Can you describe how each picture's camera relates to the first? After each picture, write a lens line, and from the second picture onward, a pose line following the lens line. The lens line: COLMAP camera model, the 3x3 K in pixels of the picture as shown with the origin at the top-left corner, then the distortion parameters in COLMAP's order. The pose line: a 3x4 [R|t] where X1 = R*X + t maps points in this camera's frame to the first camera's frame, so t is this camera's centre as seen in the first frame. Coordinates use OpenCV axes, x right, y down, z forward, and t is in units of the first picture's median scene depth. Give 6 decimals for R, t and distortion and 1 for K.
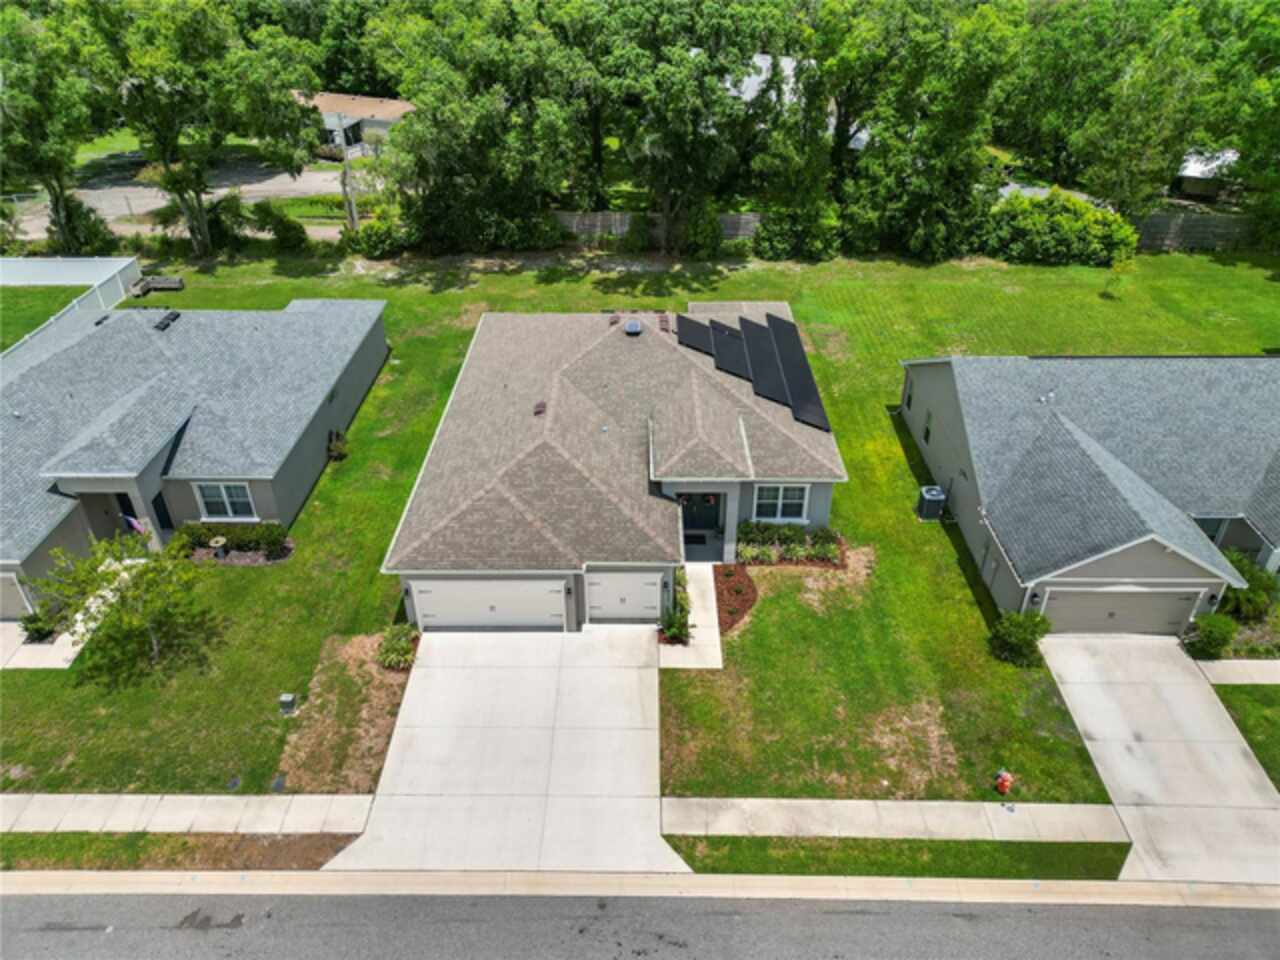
lens RADIAL K [[912.4, 0, 629.8], [0, 912.4, 480.3], [0, 0, 1]] dist [0.087918, -0.104893]
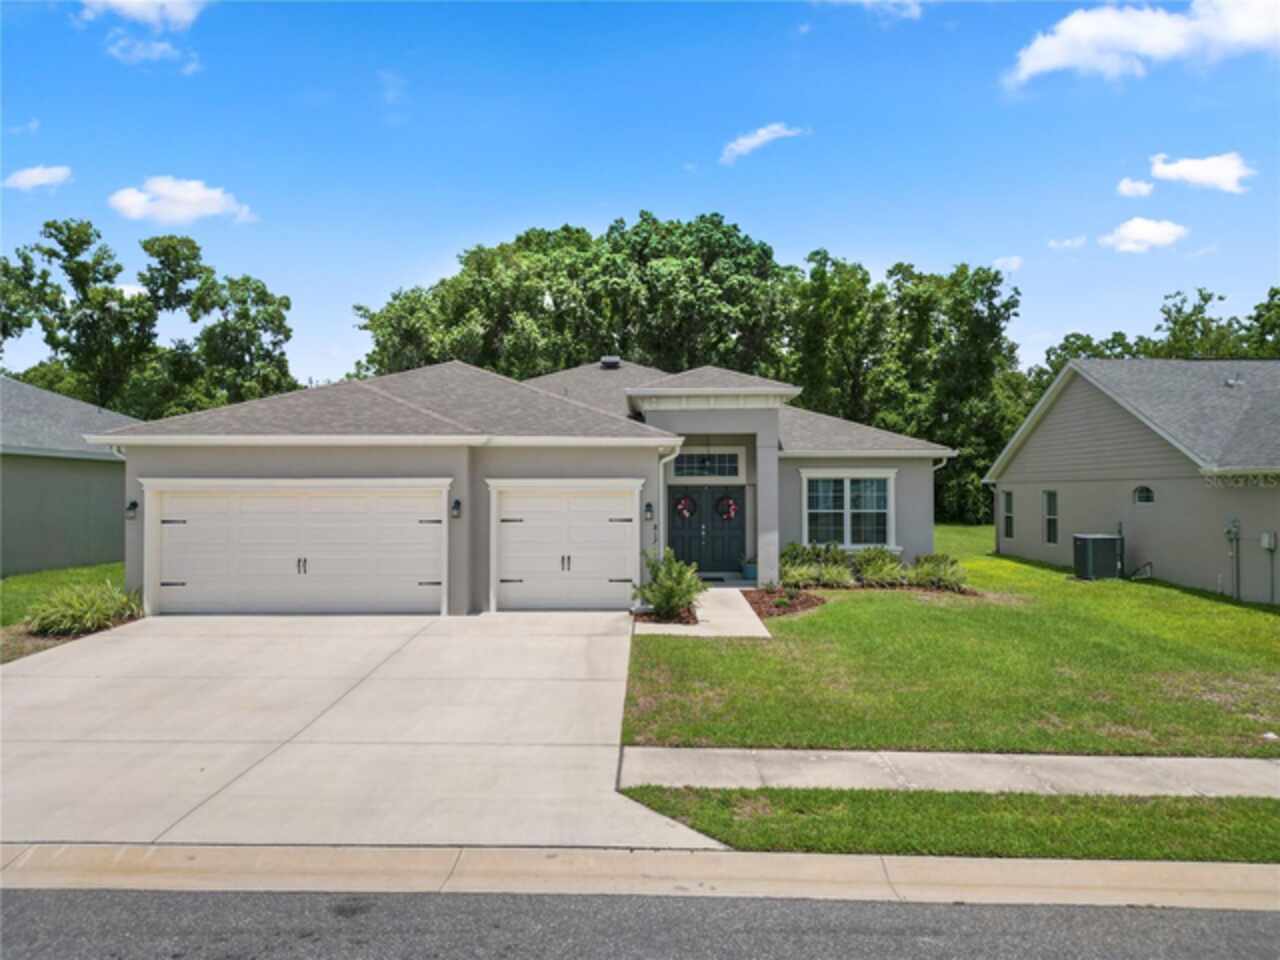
lens RADIAL K [[910.3, 0, 631.5], [0, 910.3, 476.1], [0, 0, 1]] dist [0.058313, -0.057340]
pose [[0.999972, 0.003302, -0.006749, 0.029270], [-0.006467, 0.835486, -0.549474, 0.335223], [0.003824, 0.549502, 0.835484, 0.501023]]
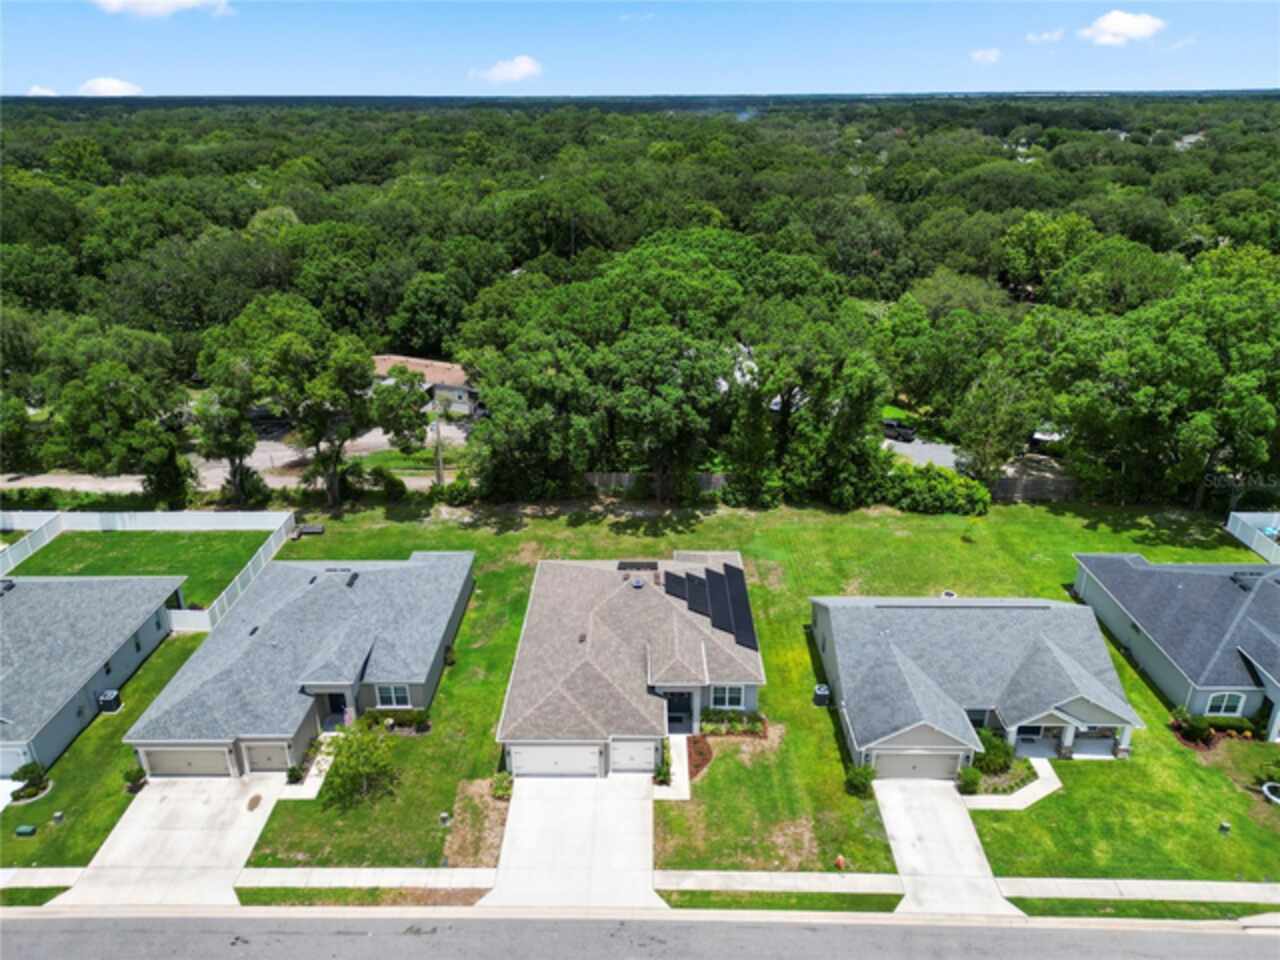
lens RADIAL K [[912.4, 0, 629.8], [0, 912.4, 480.3], [0, 0, 1]] dist [0.087918, -0.104893]
pose [[0.999995, 0.000240, -0.003258, -0.005574], [-0.000768, 0.986593, -0.163196, -0.091257], [0.003176, 0.163198, 0.986588, -0.706933]]
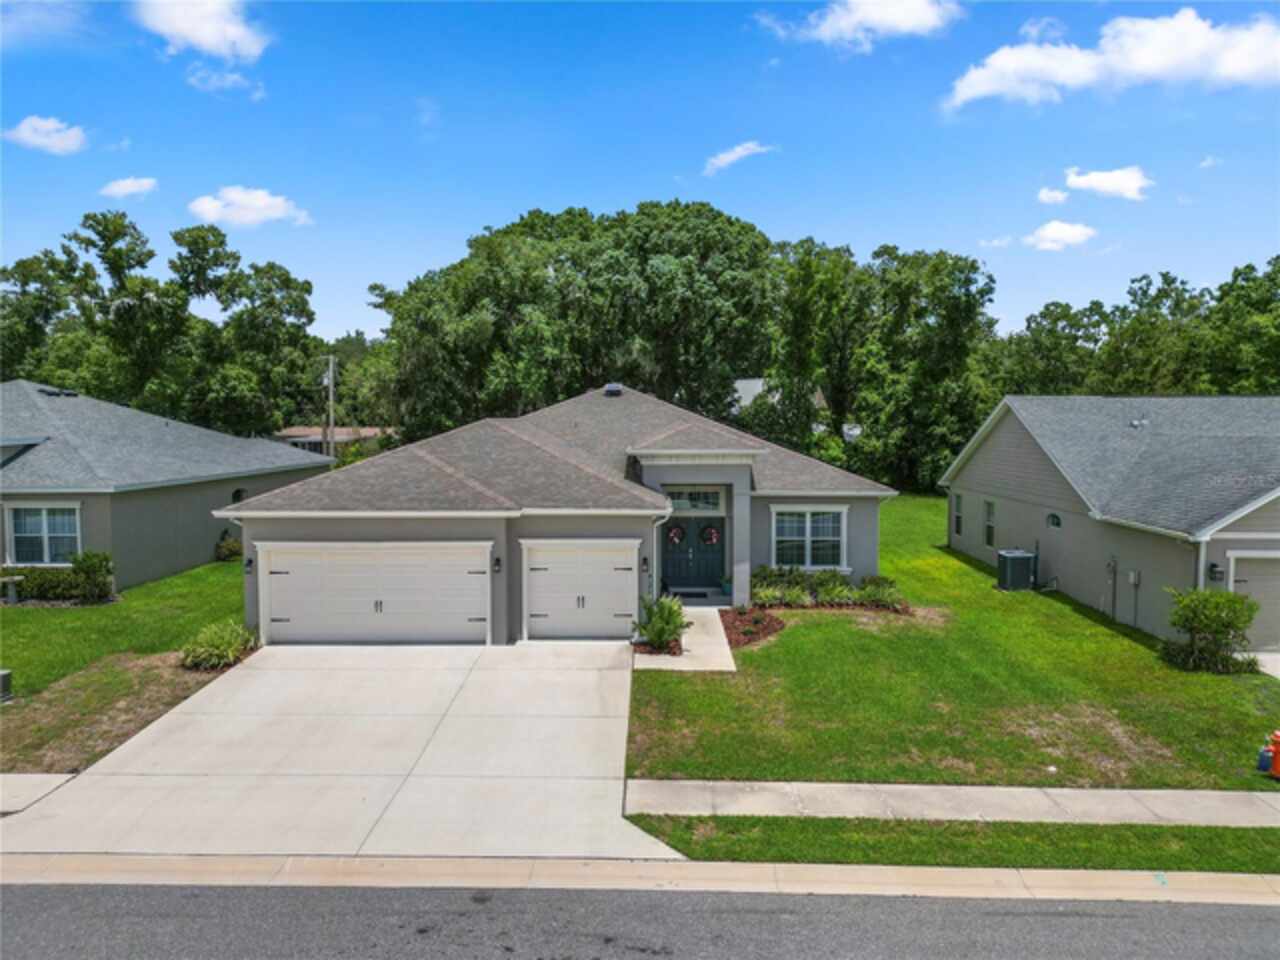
lens RADIAL K [[910.3, 0, 631.5], [0, 910.3, 476.1], [0, 0, 1]] dist [0.058313, -0.057340]
pose [[0.999972, 0.004025, -0.006358, 0.029655], [-0.006590, 0.876277, -0.481763, 0.333730], [0.003632, 0.481791, 0.876278, 0.348837]]
